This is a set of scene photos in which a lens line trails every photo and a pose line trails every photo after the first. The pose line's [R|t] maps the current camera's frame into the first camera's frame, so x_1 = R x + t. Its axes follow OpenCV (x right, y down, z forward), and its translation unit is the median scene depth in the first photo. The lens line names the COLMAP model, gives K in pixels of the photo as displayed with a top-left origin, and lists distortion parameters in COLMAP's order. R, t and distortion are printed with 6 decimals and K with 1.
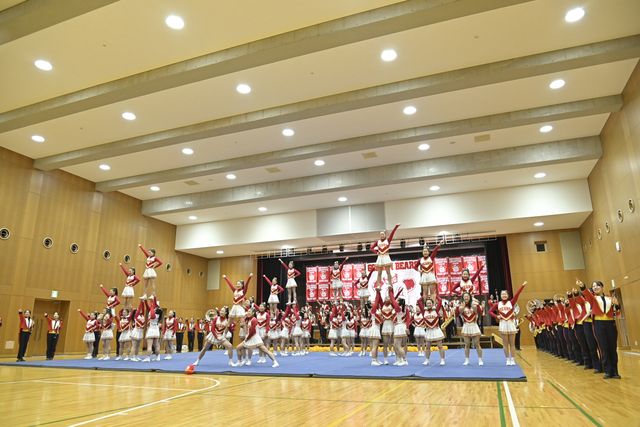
lens RADIAL K [[438.9, 0, 320.0], [0, 438.9, 213.5], [0, 0, 1]] dist [-0.030664, -0.000909]
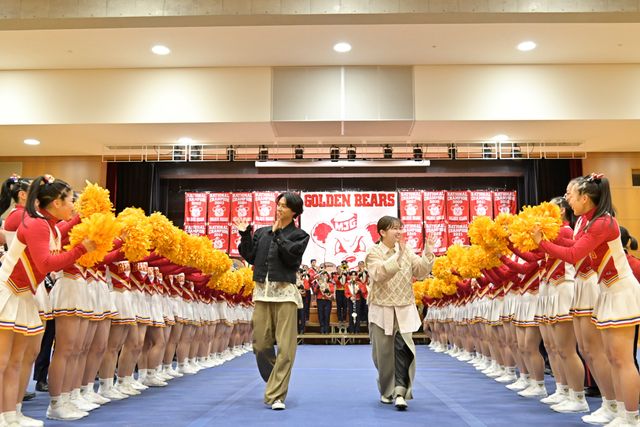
lens RADIAL K [[658.1, 0, 320.0], [0, 658.1, 213.5], [0, 0, 1]] dist [-0.006683, 0.009744]
pose [[0.943928, 0.061951, 0.324287, -0.187239], [-0.097189, 0.990854, 0.093605, 0.079912], [-0.315523, -0.119874, 0.941316, 0.273909]]
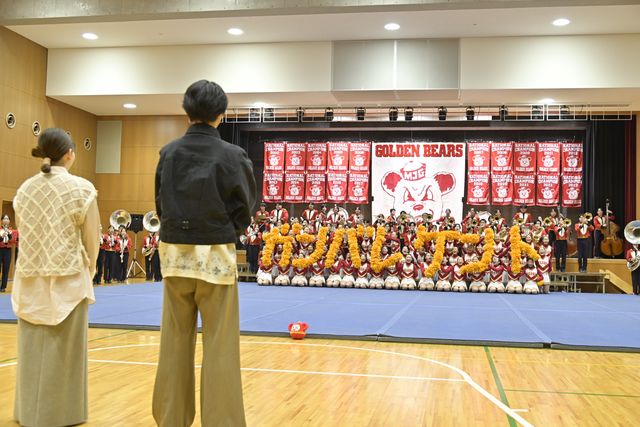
lens RADIAL K [[740.2, 0, 320.0], [0, 740.2, 213.5], [0, 0, 1]] dist [-0.018398, 0.012882]
pose [[0.981798, 0.045763, 0.184334, -0.186450], [-0.084097, 0.974959, 0.205873, 0.012003], [-0.170297, -0.217627, 0.961061, 0.064176]]
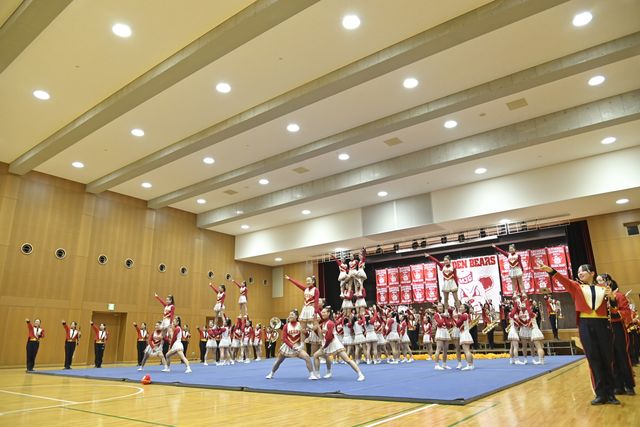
lens RADIAL K [[438.9, 0, 320.0], [0, 438.9, 213.5], [0, 0, 1]] dist [-0.030664, -0.000909]
pose [[0.963680, -0.085044, -0.253156, 0.145118], [0.081550, 0.996373, -0.024287, 0.019074], [0.254304, 0.002760, 0.967120, 0.069113]]
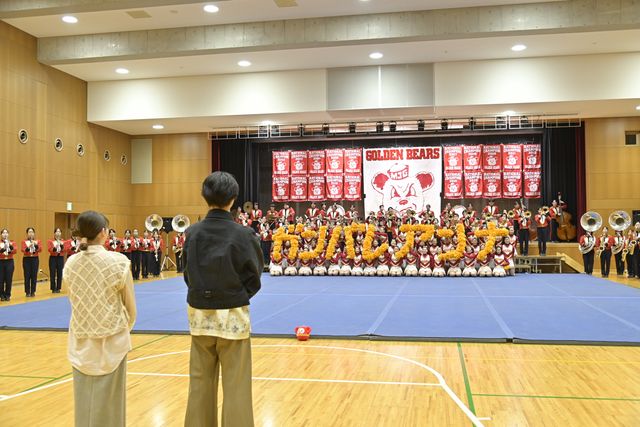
lens RADIAL K [[625.3, 0, 320.0], [0, 625.3, 213.5], [0, 0, 1]] dist [-0.008793, -0.003838]
pose [[0.983334, 0.009850, 0.181542, -0.186168], [-0.051940, 0.972136, 0.228590, -0.011798], [-0.174232, -0.234210, 0.956446, 0.061519]]
